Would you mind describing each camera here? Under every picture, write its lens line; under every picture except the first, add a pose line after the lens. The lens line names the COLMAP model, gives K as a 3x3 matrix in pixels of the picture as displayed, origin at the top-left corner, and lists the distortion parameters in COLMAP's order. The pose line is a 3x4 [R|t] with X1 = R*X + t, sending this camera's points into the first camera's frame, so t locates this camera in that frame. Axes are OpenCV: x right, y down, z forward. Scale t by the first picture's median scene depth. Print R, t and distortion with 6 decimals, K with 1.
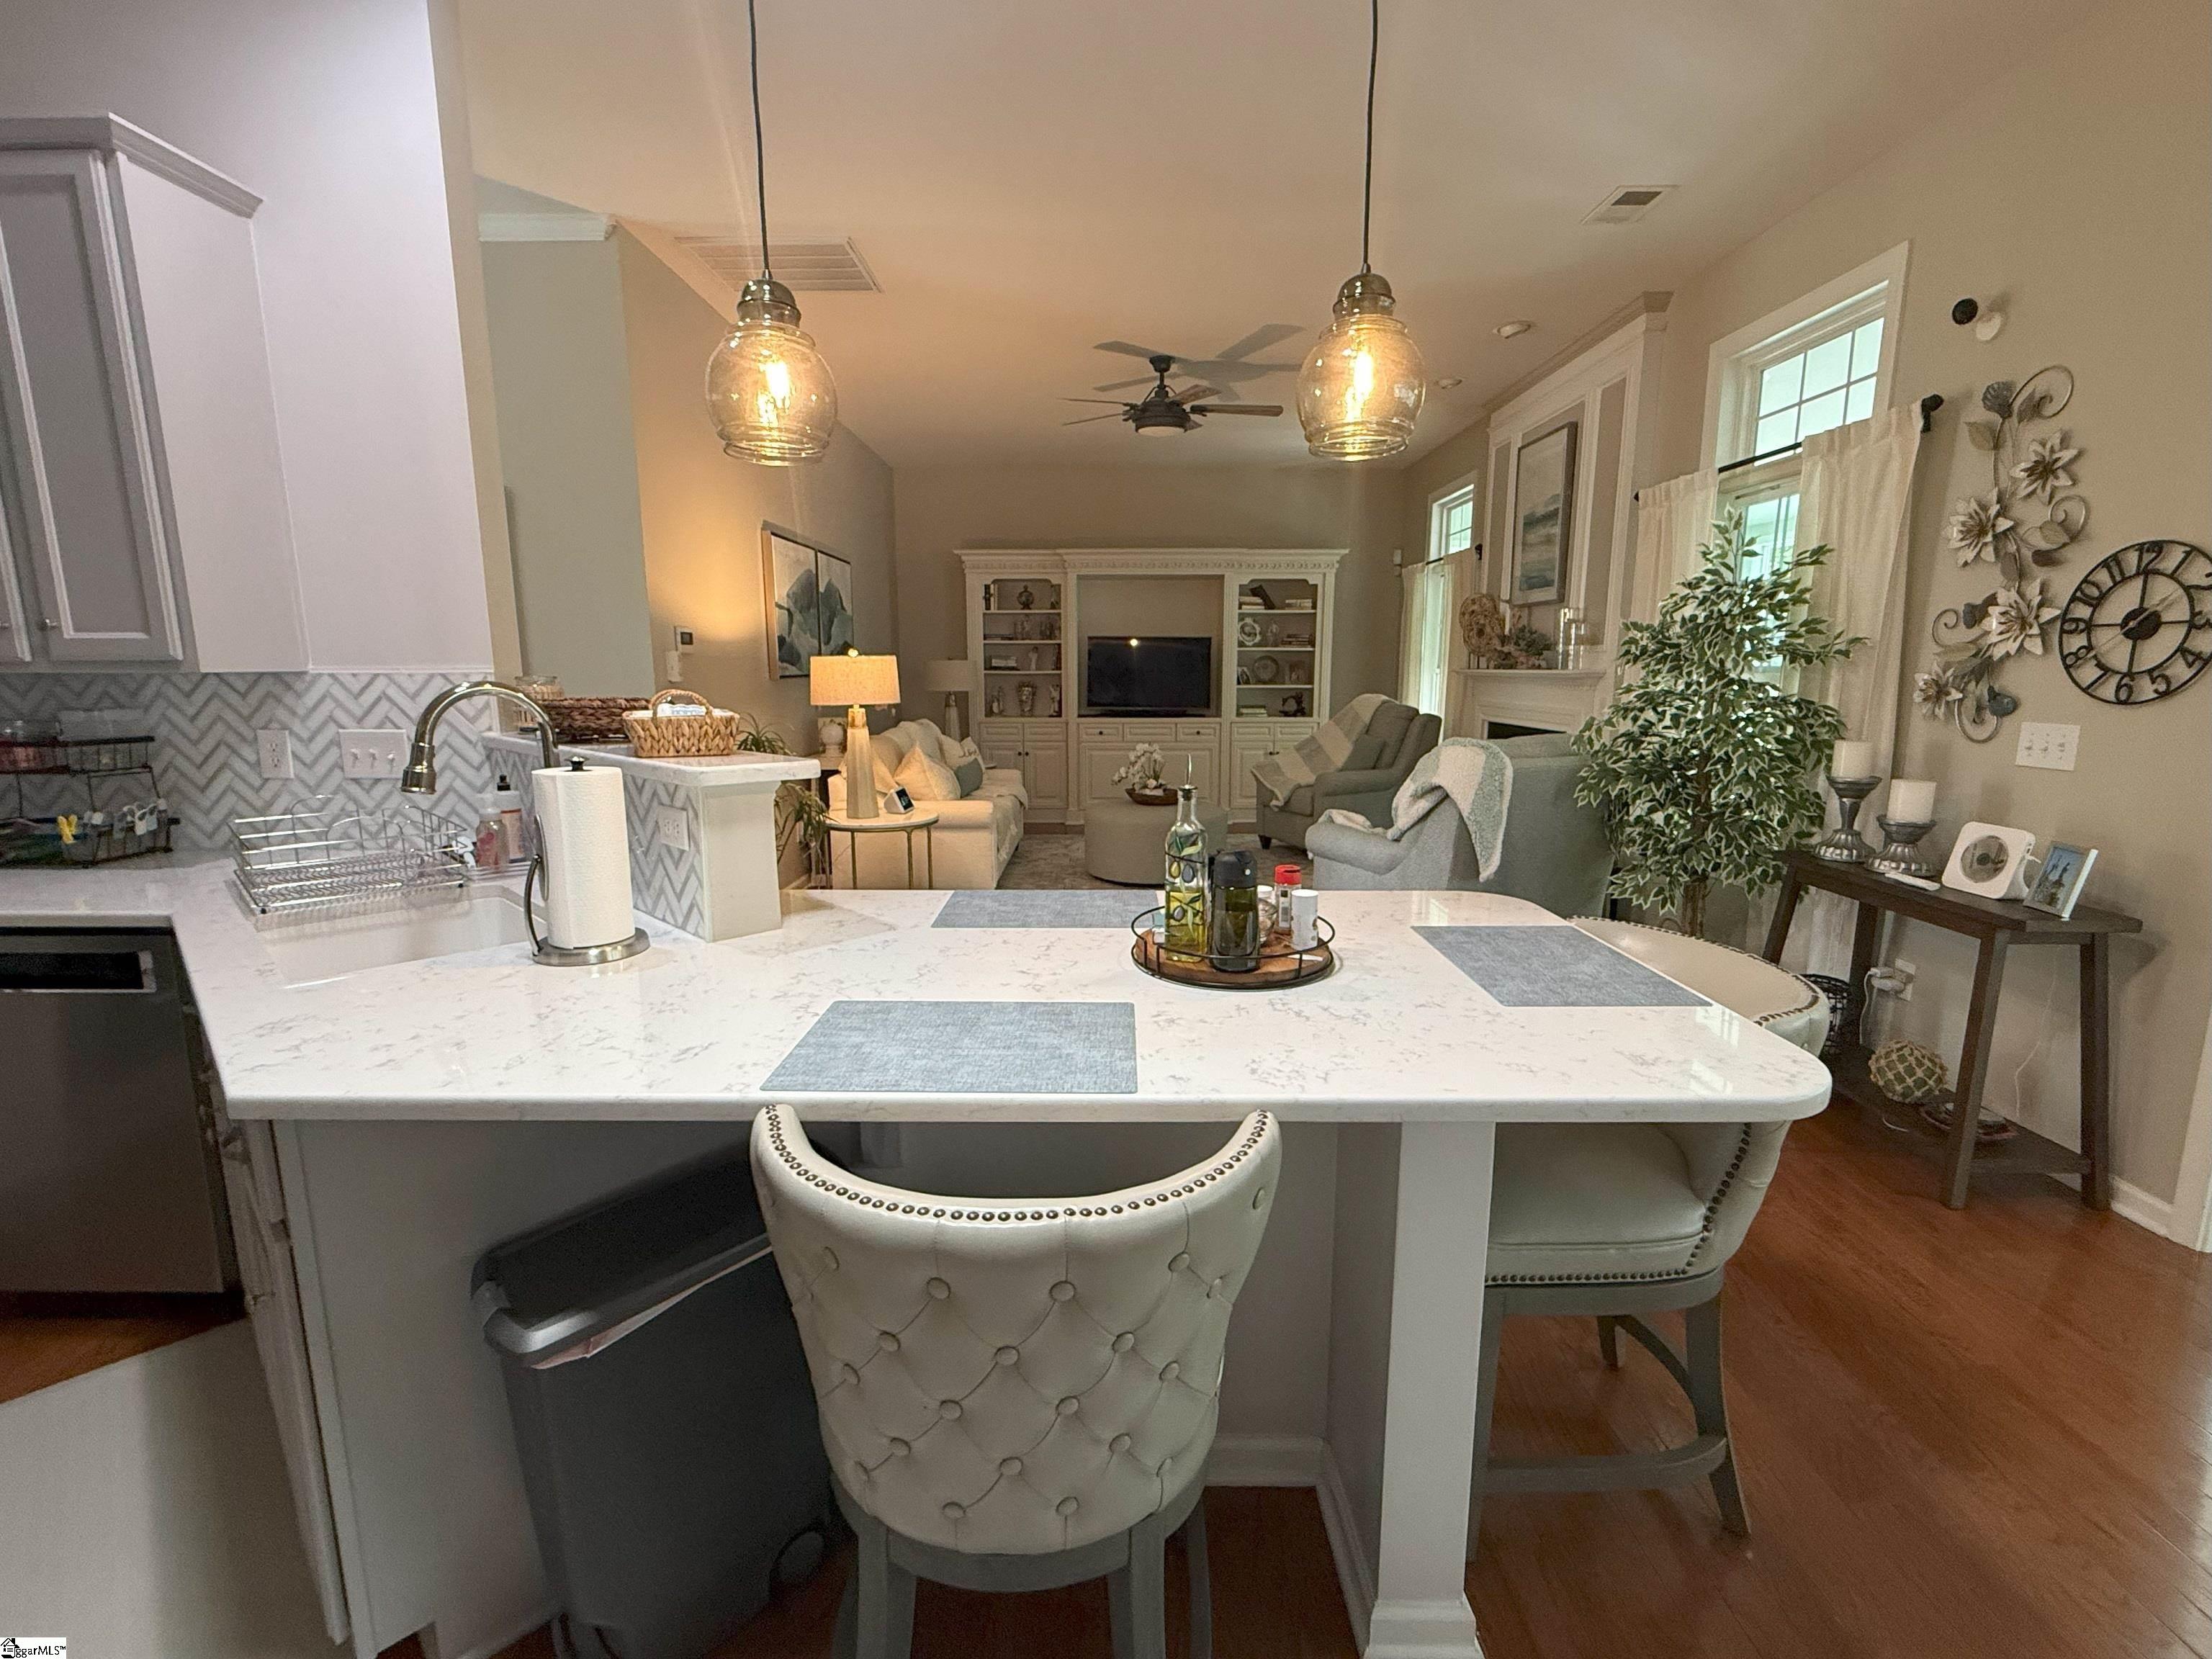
lens RADIAL K [[976.0, 0, 1108.1], [0, 976.0, 831.6], [0, 0, 1]] dist [0.001031, 0.000462]
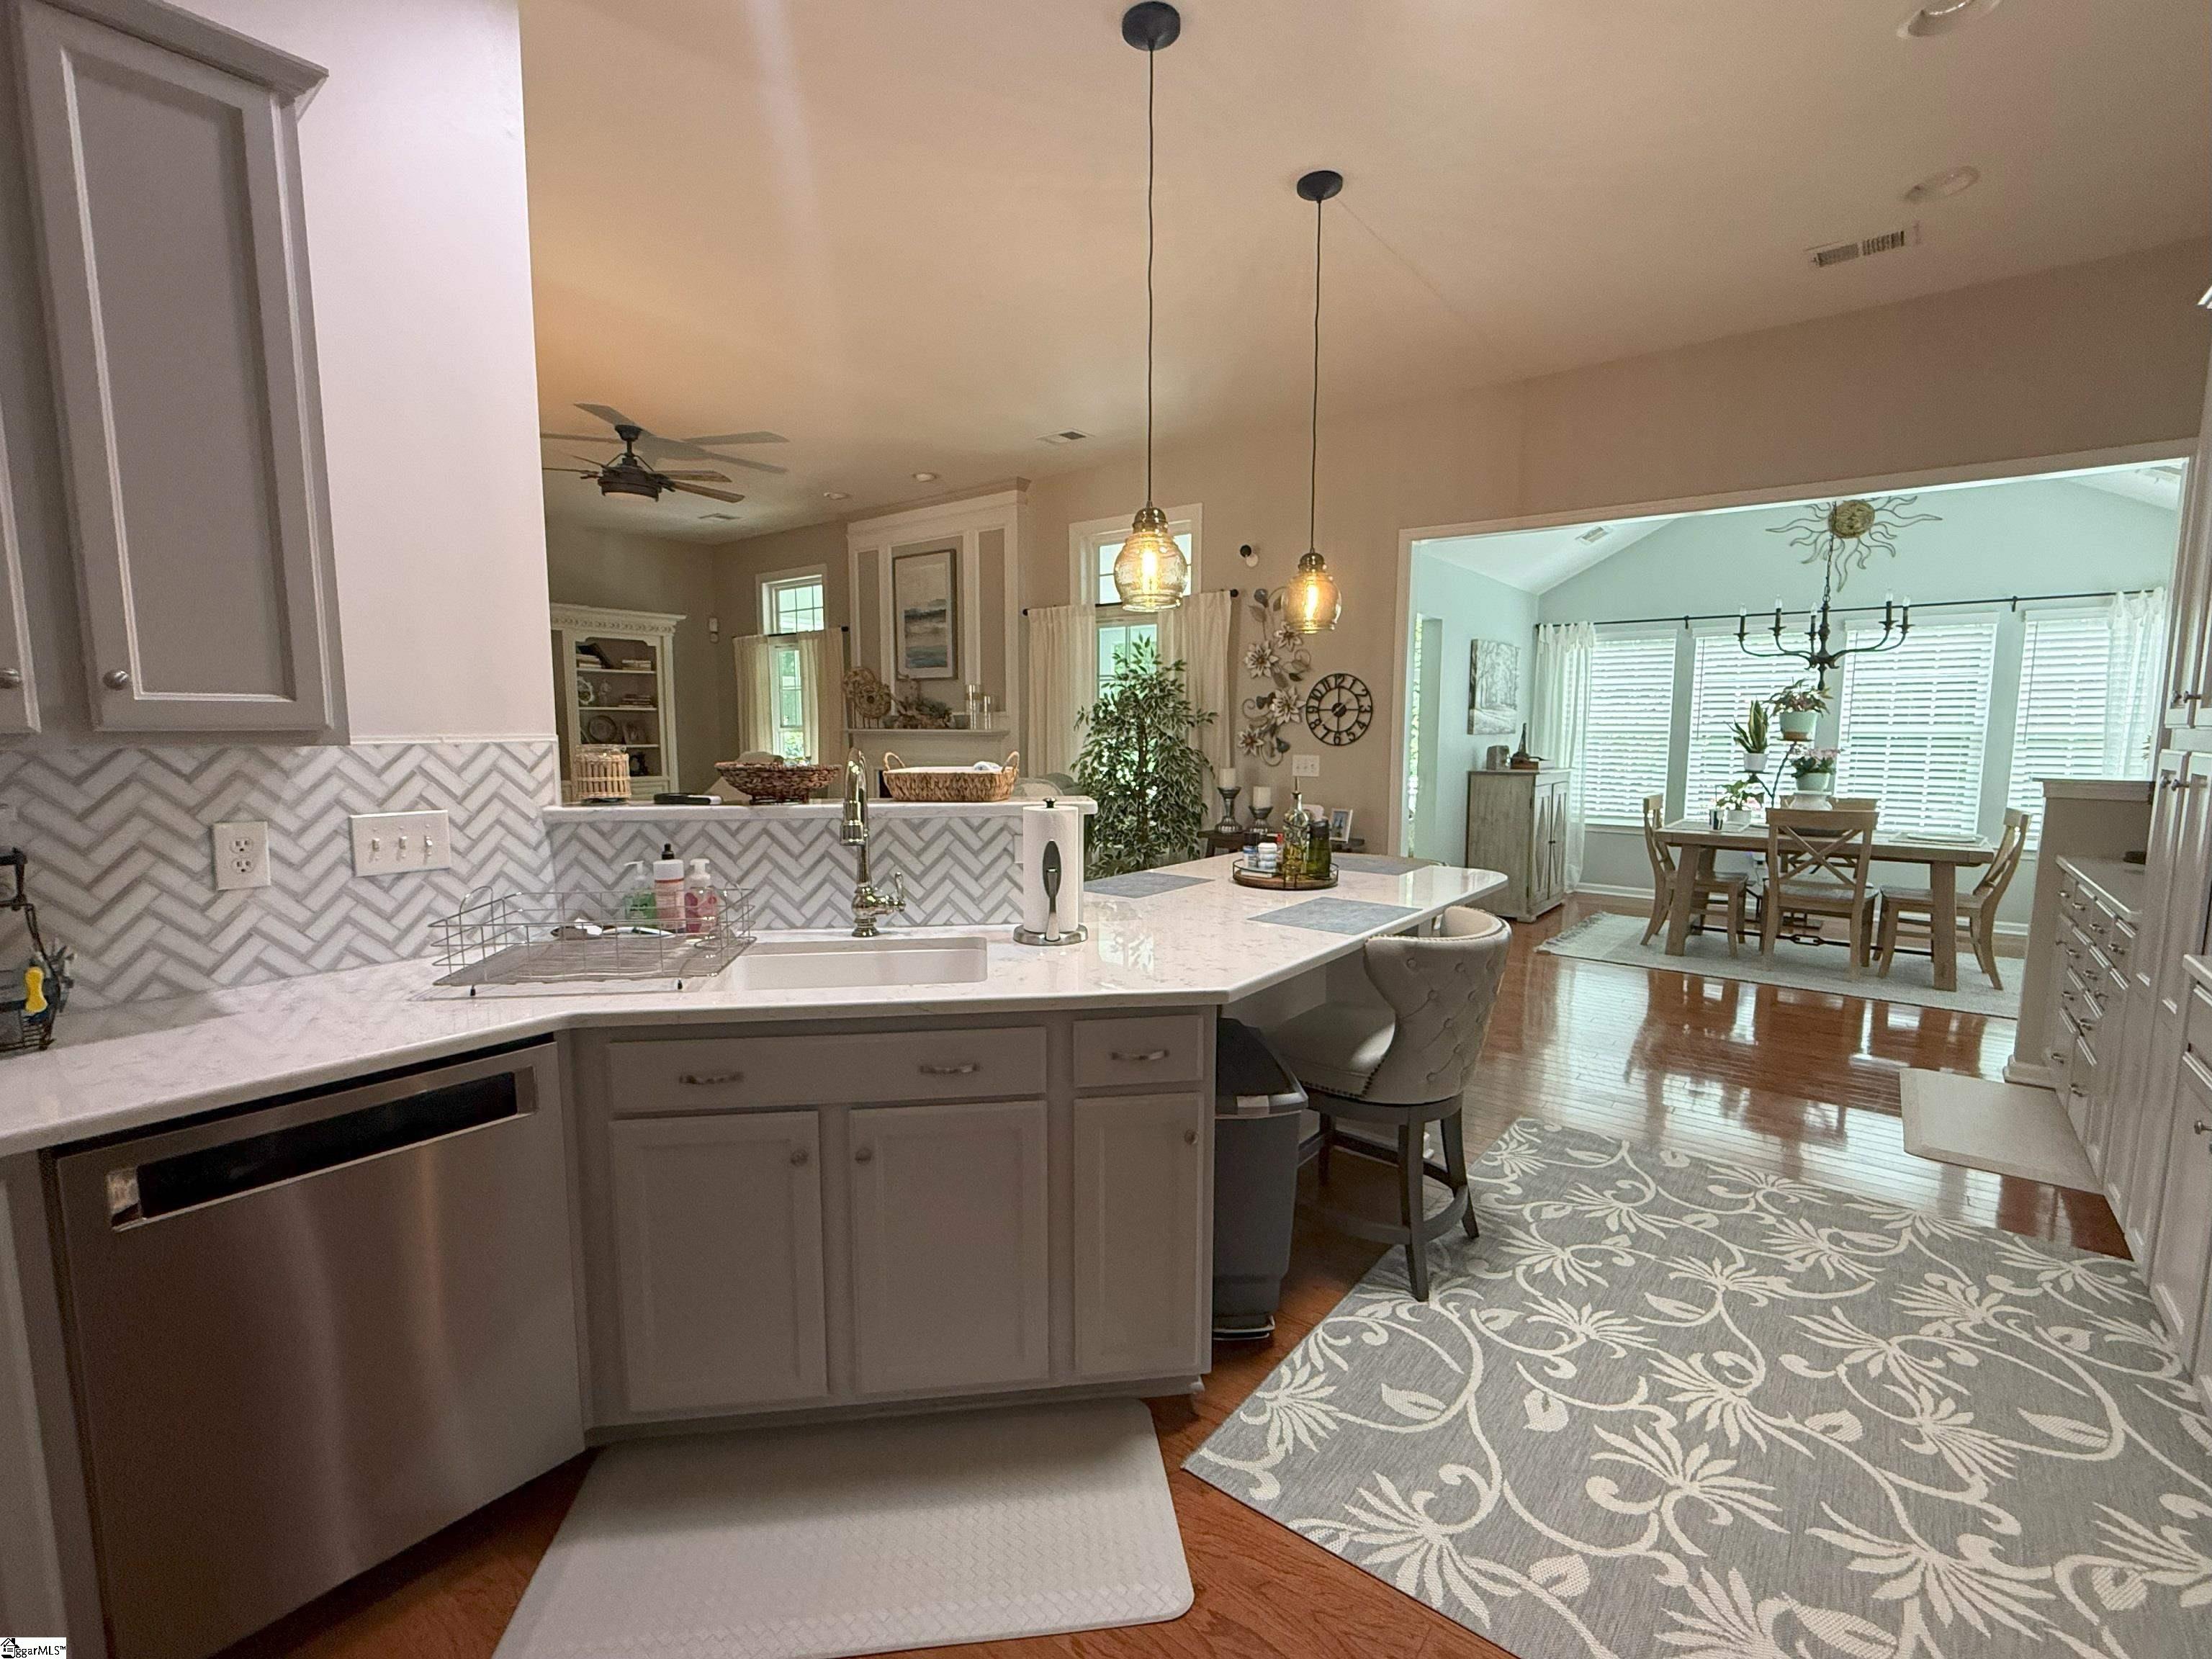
lens RADIAL K [[976.0, 0, 1100.3], [0, 976.0, 831.7], [0, 0, 1]] dist [0.001031, 0.000462]
pose [[0.625447, -0.085486, 0.775569, -0.998497], [0.129178, 0.991608, 0.005124, -0.016747], [-0.769499, 0.096982, 0.631242, 0.035451]]
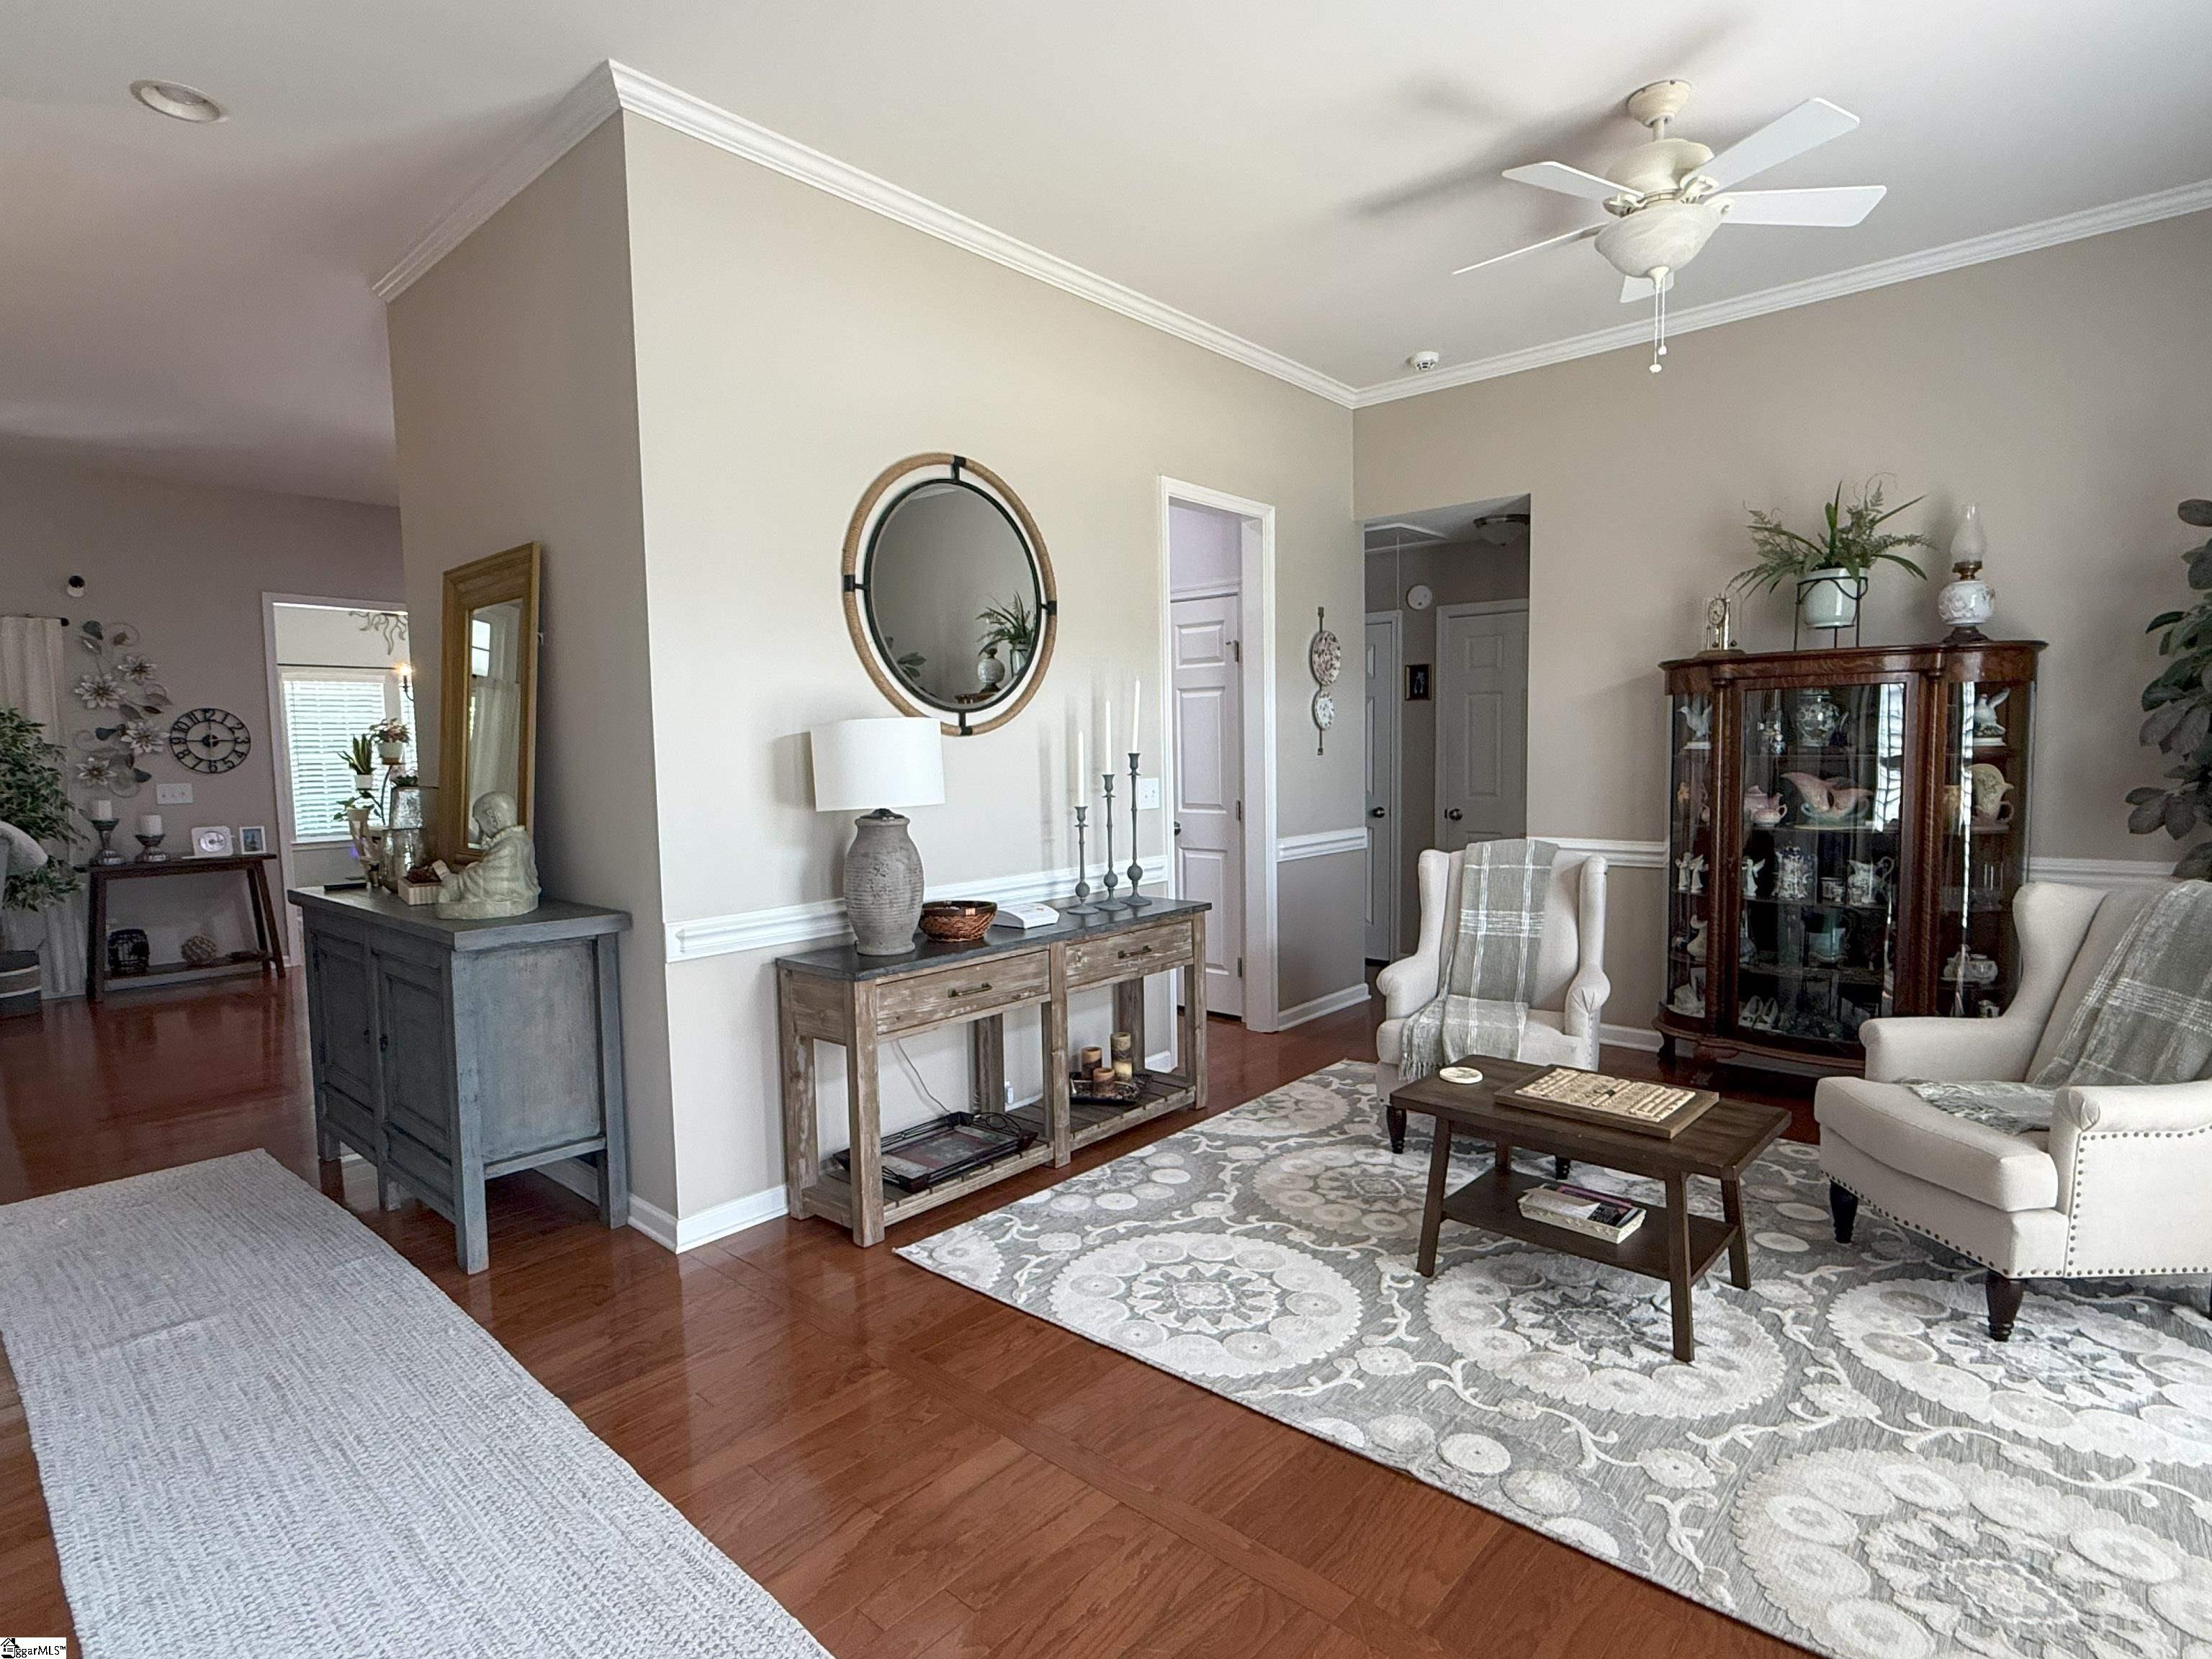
lens RADIAL K [[1161.1, 0, 1098.1], [0, 1161.1, 829.2], [0, 0, 1]] dist [-0.001893, -0.000250]
pose [[-0.740527, -0.035450, 0.671091, -2.478467], [0.131053, 0.971818, 0.195948, -0.264177], [-0.659124, 0.233053, -0.715012, 1.598124]]
